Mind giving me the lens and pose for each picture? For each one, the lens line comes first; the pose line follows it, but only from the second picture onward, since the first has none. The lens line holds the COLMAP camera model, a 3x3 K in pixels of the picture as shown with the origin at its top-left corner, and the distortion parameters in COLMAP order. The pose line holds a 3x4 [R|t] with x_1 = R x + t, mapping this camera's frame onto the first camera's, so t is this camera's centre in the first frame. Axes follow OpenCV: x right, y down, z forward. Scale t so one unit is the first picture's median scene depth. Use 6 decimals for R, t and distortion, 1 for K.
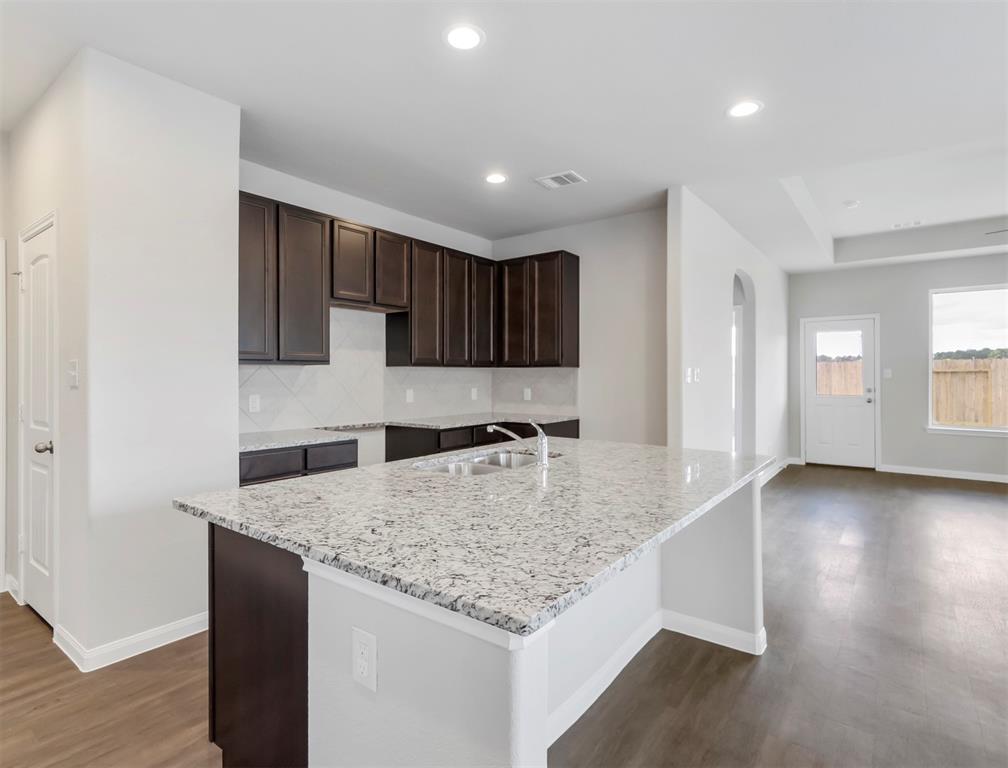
lens RADIAL K [[517.6, 0, 501.1], [0, 517.6, 376.1], [0, 0, 1]] dist [0.002795, 0.000117]
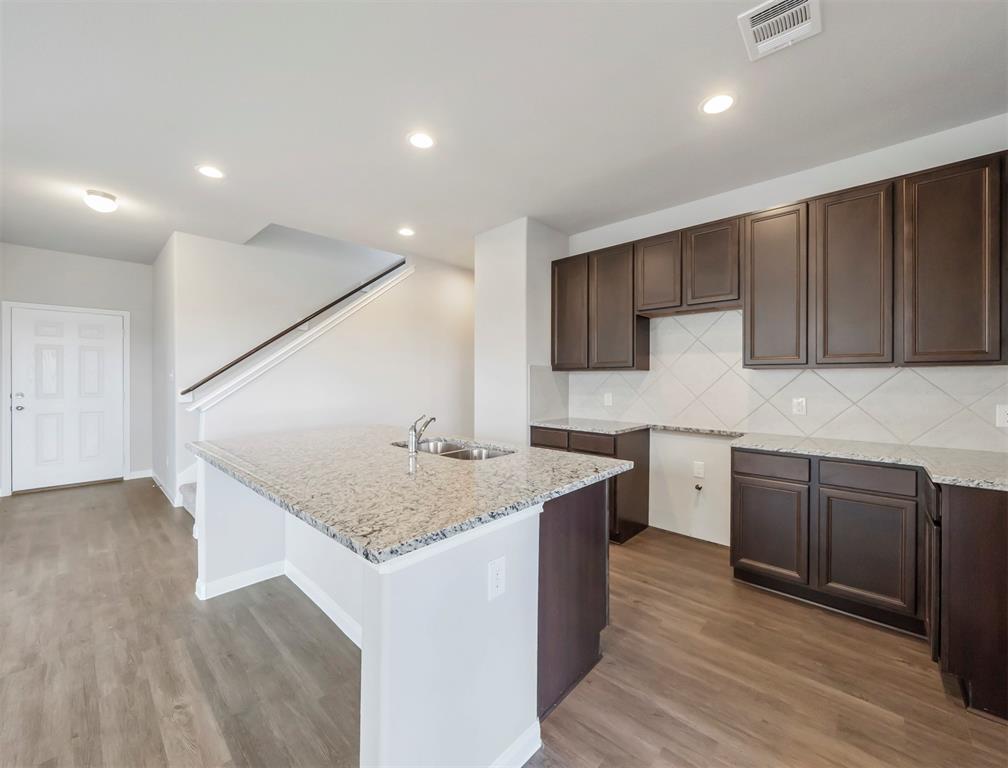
lens RADIAL K [[409.0, 0, 503.5], [0, 409.0, 379.1], [0, 0, 1]] dist [-0.000032, 0.000019]
pose [[-0.099144, 0.004964, -0.995061, 0.989837], [0.000620, 0.999988, 0.004927, -0.011016], [0.995073, -0.000129, -0.099146, 1.286070]]
